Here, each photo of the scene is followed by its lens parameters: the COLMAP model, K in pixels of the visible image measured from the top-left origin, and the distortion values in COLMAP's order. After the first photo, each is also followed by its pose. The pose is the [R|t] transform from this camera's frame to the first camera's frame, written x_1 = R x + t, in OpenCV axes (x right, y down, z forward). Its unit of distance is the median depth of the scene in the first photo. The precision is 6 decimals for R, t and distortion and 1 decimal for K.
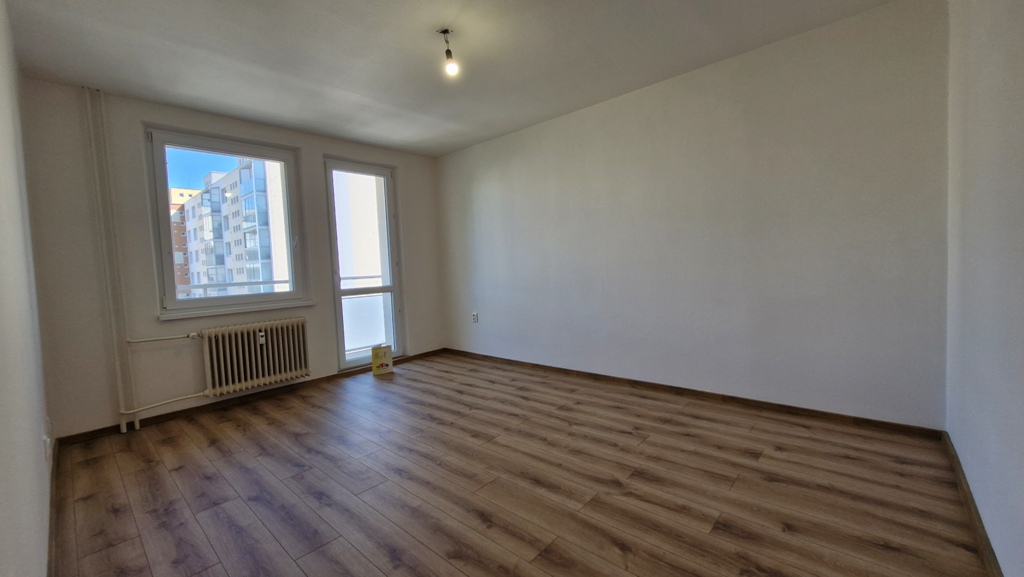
lens RADIAL K [[407.1, 0, 515.1], [0, 407.1, 282.3], [0, 0, 1]] dist [0.002123, -0.000172]
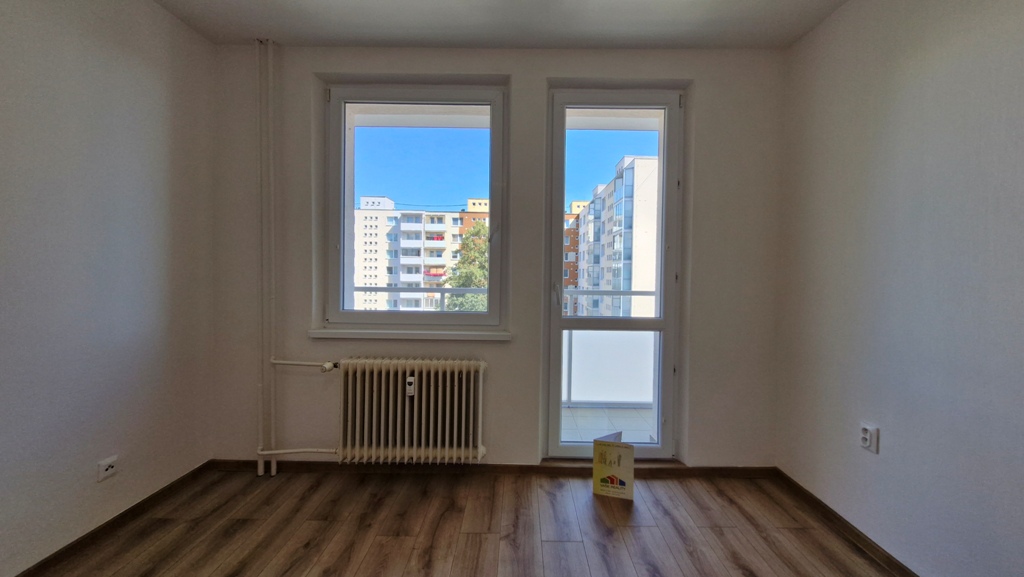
lens RADIAL K [[407.1, 0, 515.1], [0, 407.1, 282.3], [0, 0, 1]] dist [0.002123, -0.000172]
pose [[0.664692, 0.071209, -0.743716, -0.044930], [-0.076332, 0.996711, 0.027212, -0.035385], [0.743207, 0.038682, 0.667942, 0.487723]]
